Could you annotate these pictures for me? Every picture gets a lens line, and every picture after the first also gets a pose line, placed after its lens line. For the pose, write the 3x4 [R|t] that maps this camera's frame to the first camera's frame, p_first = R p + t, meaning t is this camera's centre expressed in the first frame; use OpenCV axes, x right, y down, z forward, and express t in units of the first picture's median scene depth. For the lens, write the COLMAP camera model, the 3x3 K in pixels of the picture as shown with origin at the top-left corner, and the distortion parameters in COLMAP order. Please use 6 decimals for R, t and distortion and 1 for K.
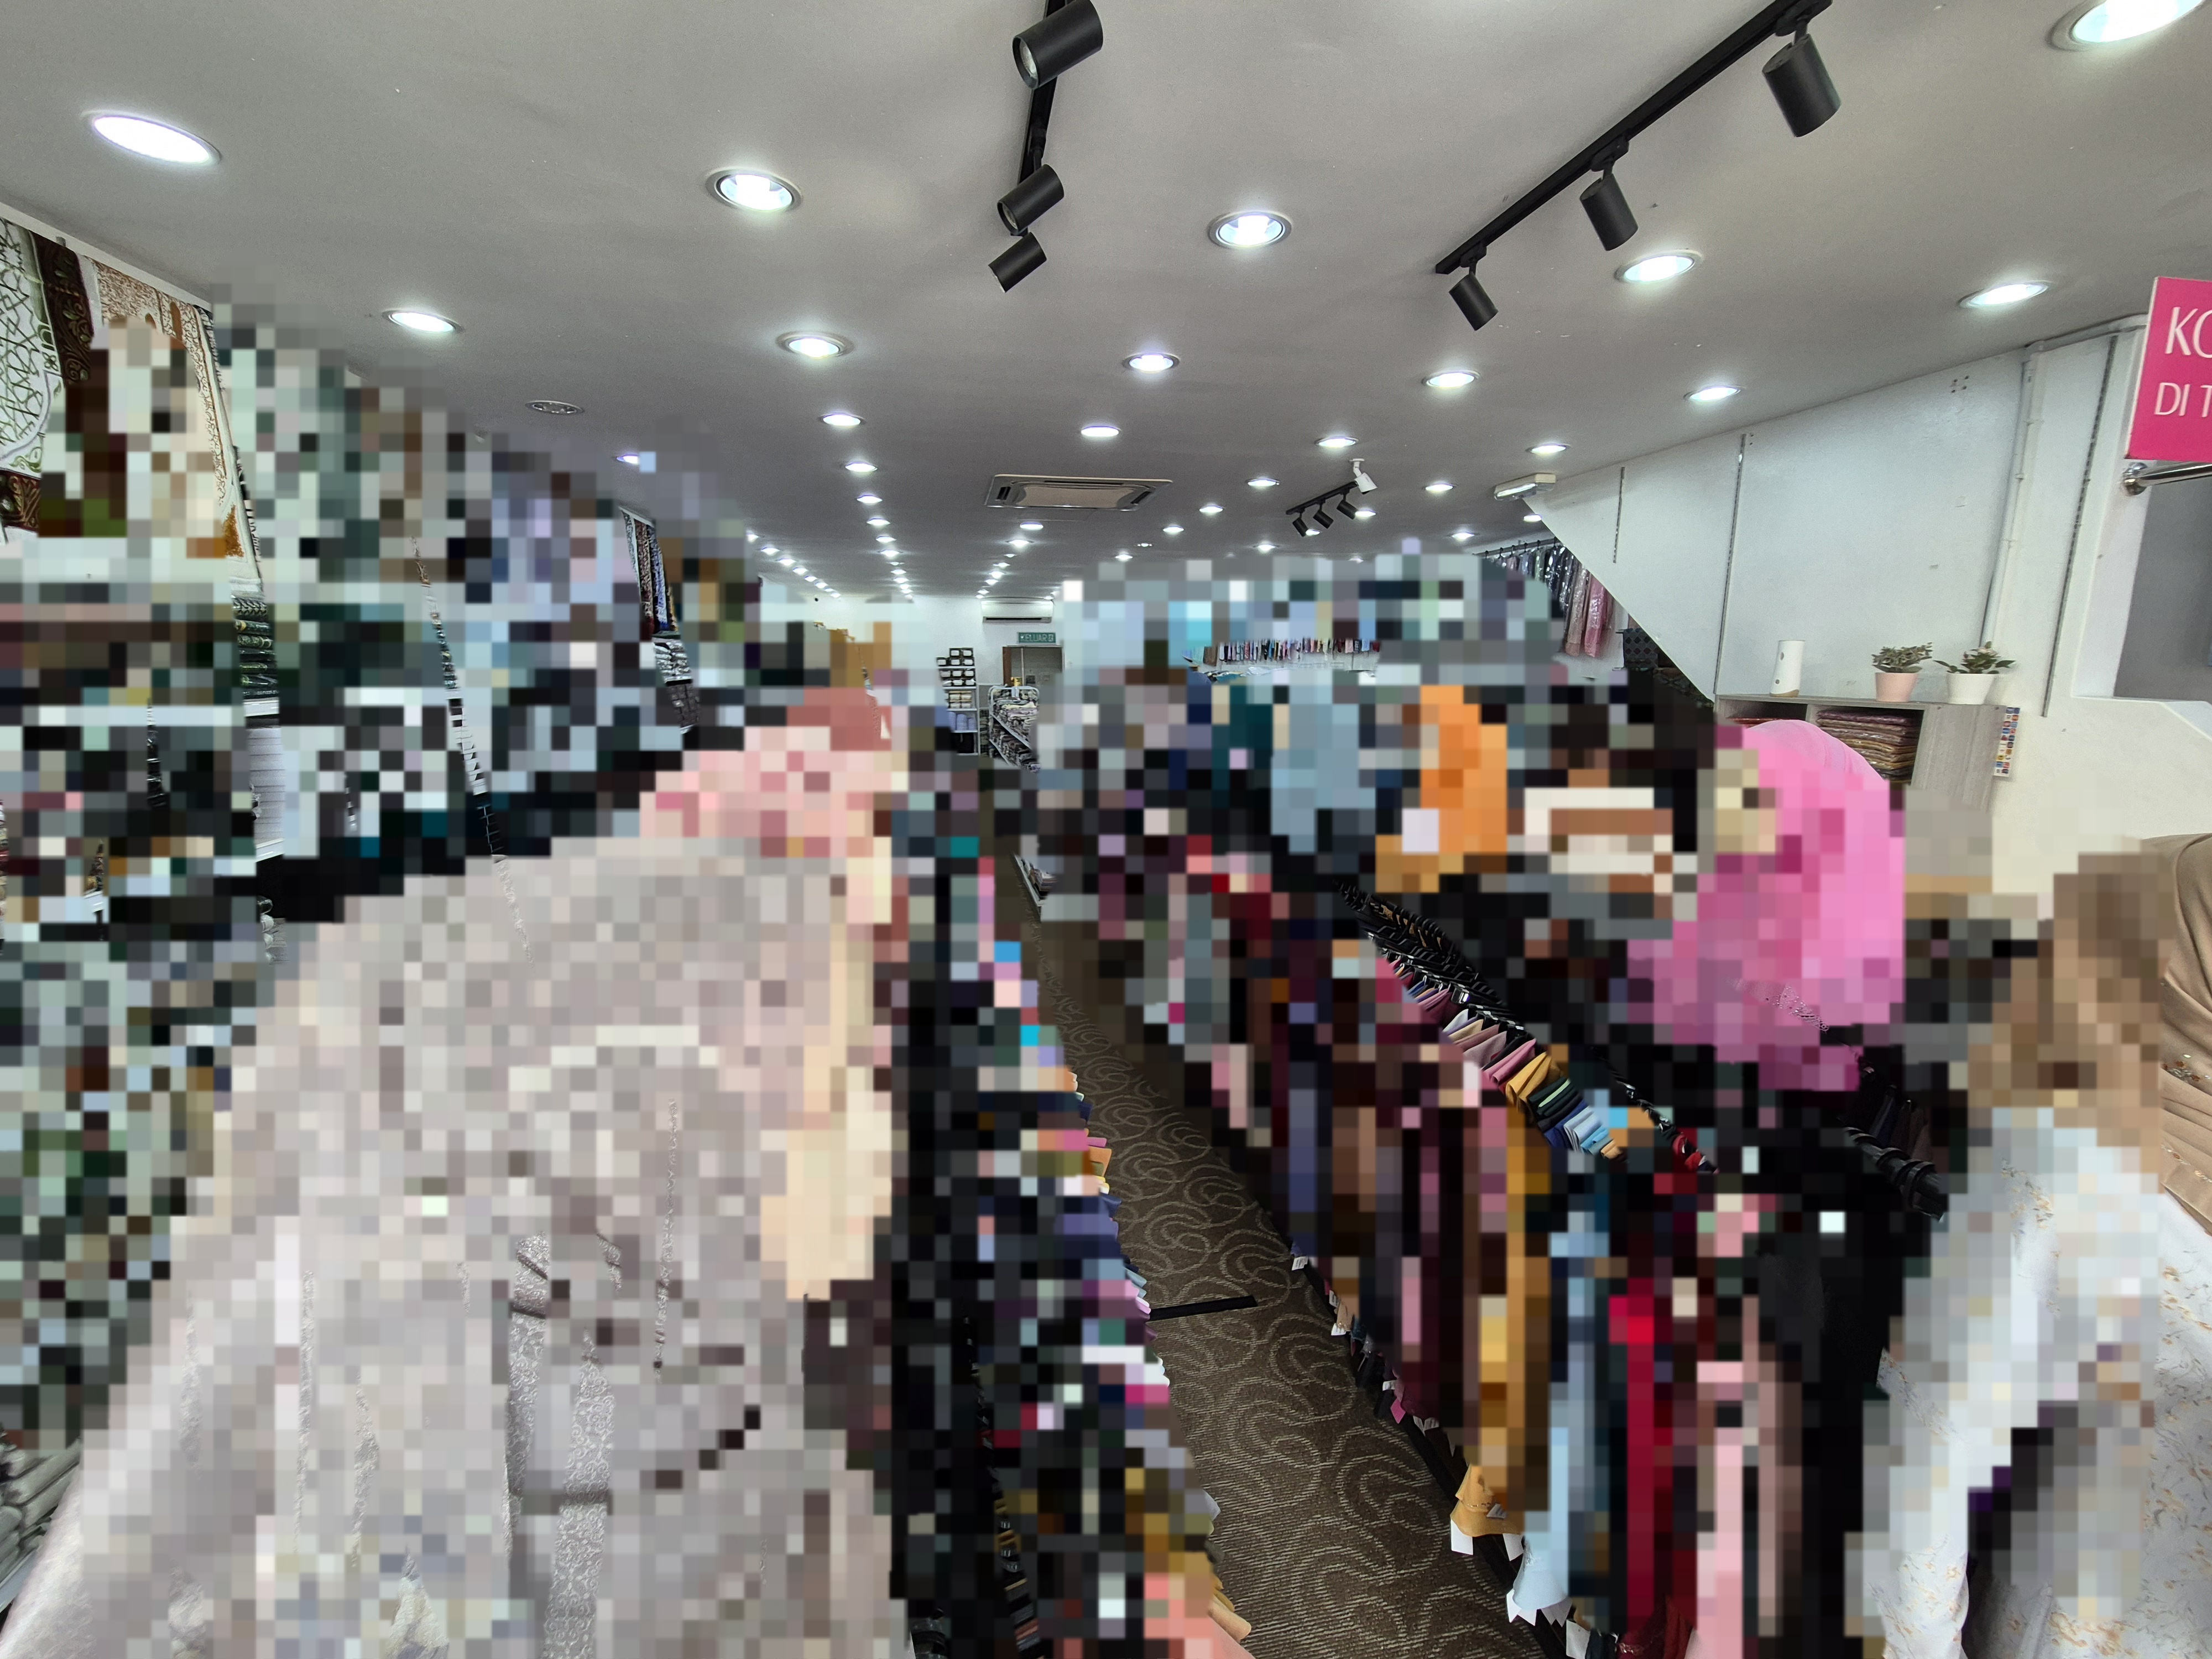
lens RADIAL K [[901.4, 0, 1092.8], [0, 901.4, 837.1], [0, 0, 1]] dist [-0.003977, 0.002697]
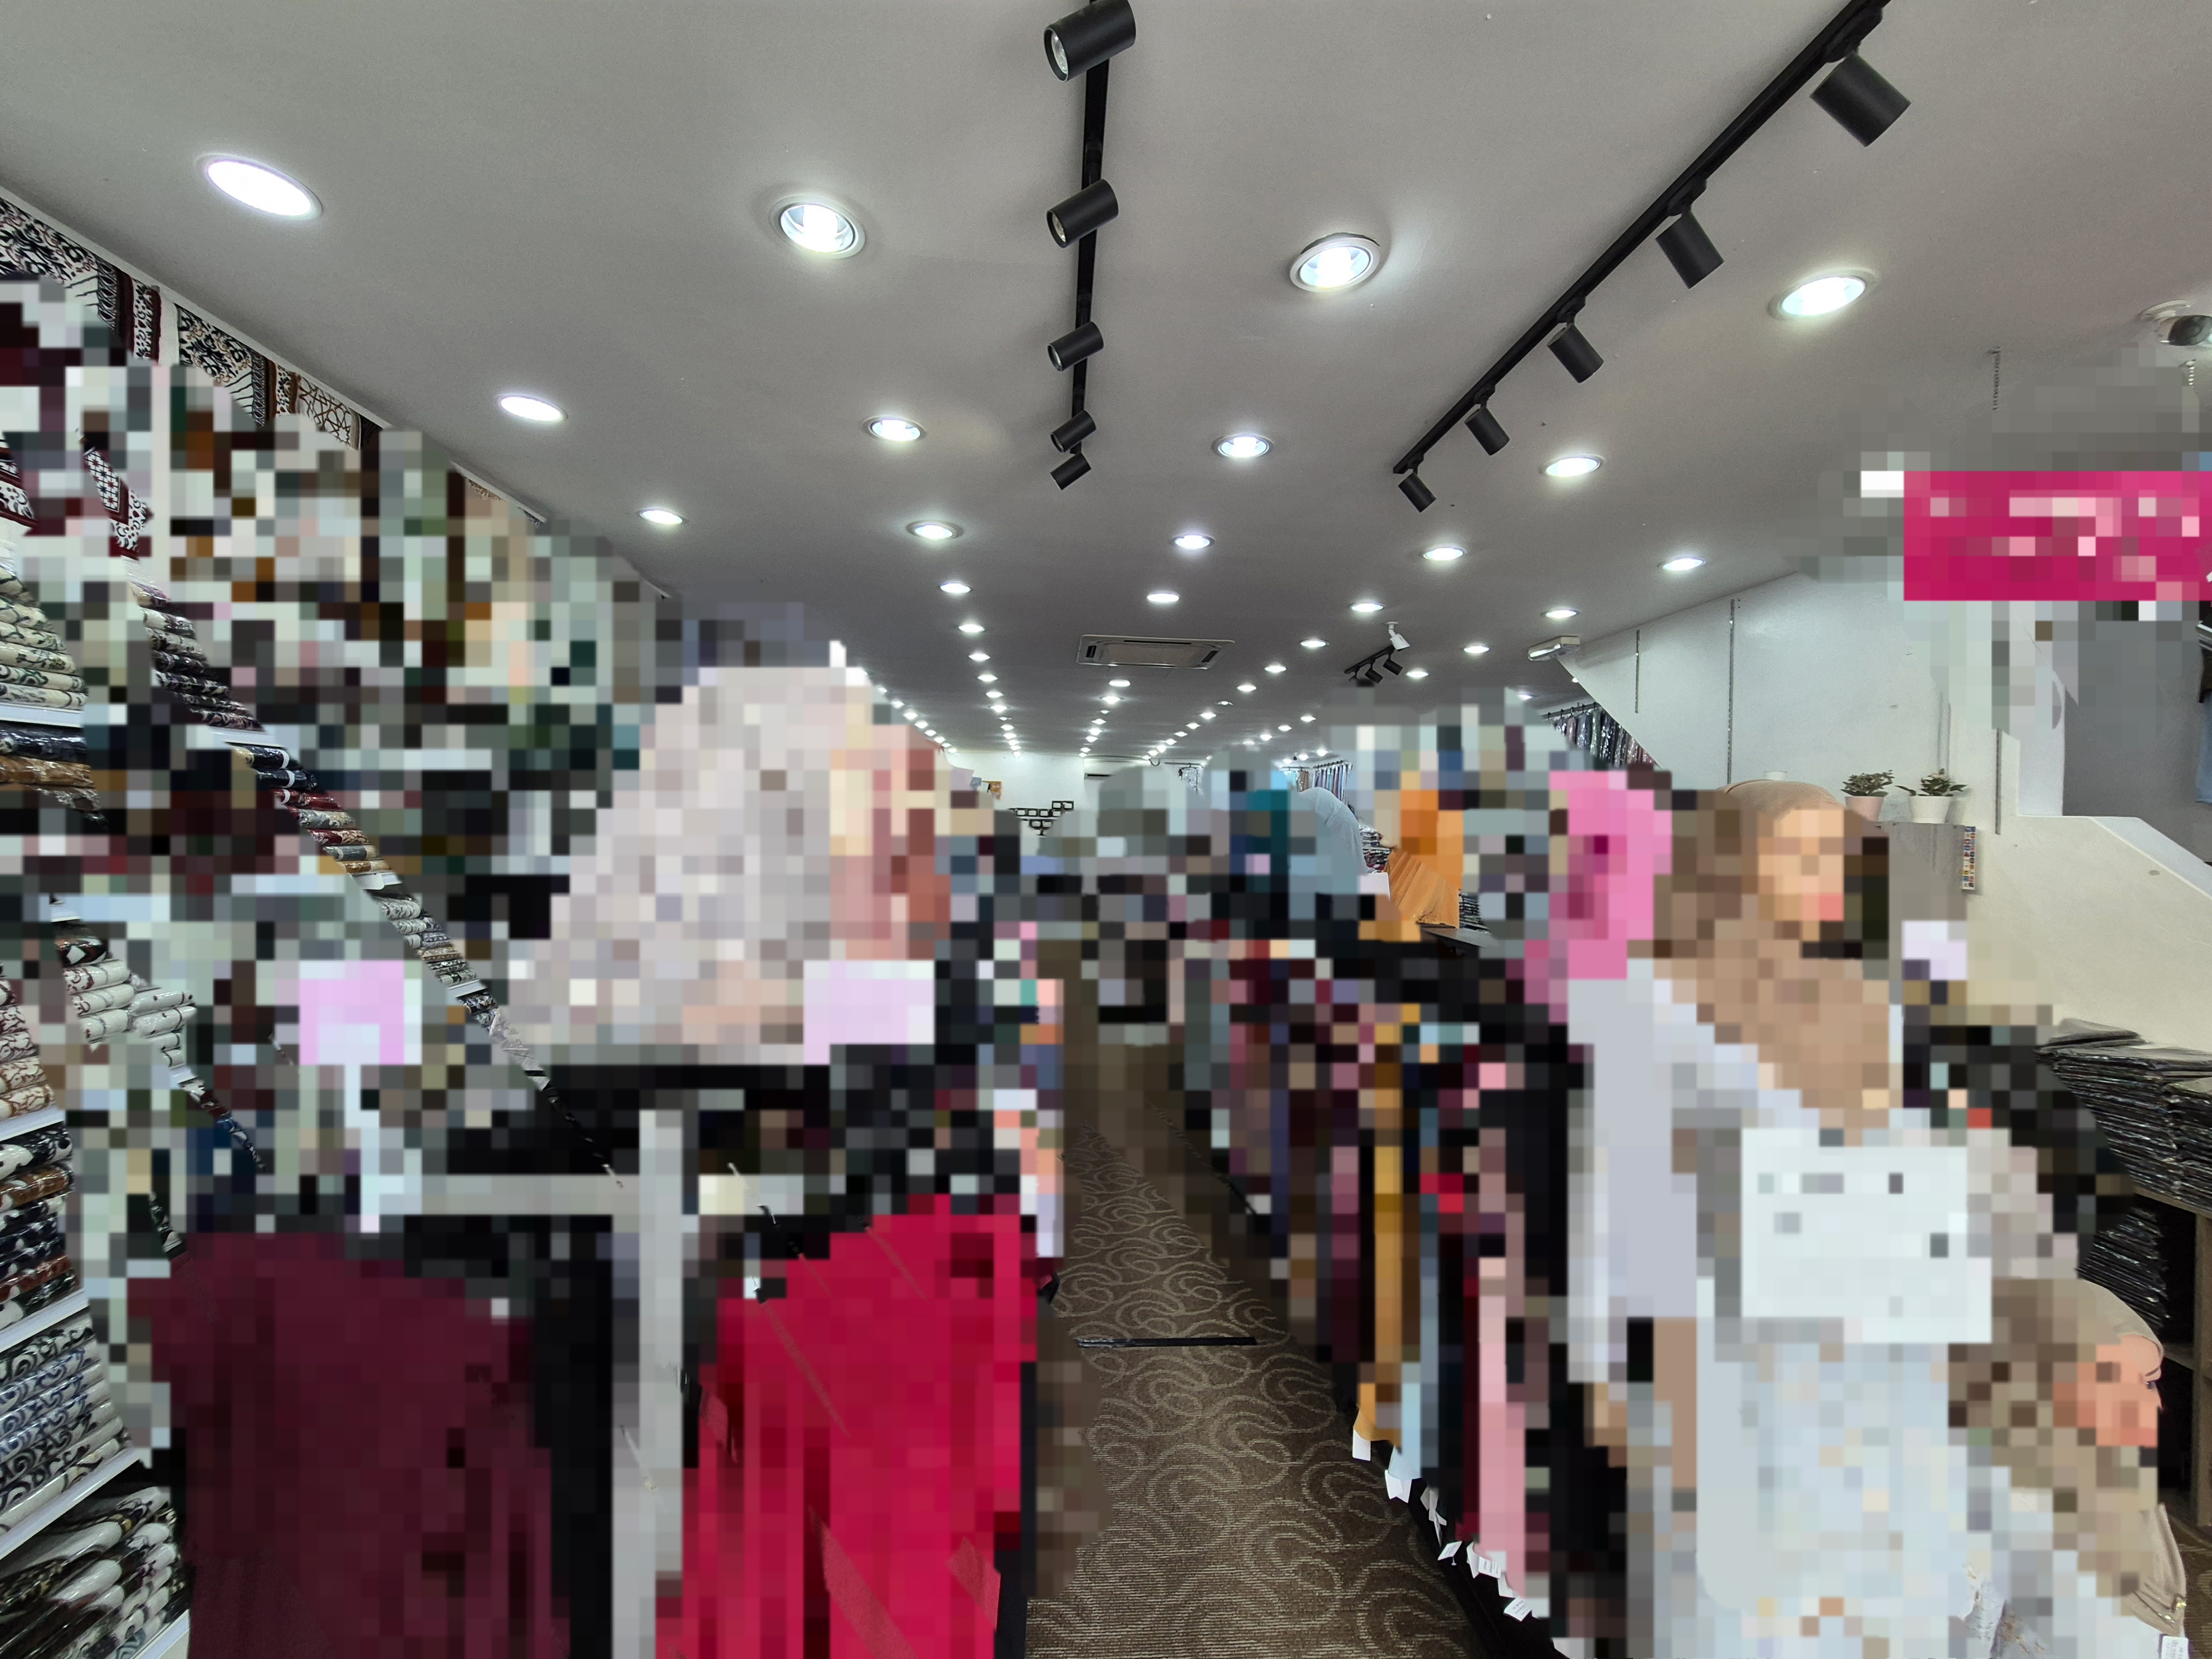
lens RADIAL K [[901.4, 0, 1092.8], [0, 901.4, 837.1], [0, 0, 1]] dist [-0.003977, 0.002697]
pose [[0.992420, 0.031702, -0.118731, 0.095625], [-0.052883, 0.982290, -0.179747, 0.125185], [0.110930, 0.184663, 0.976521, -0.189853]]
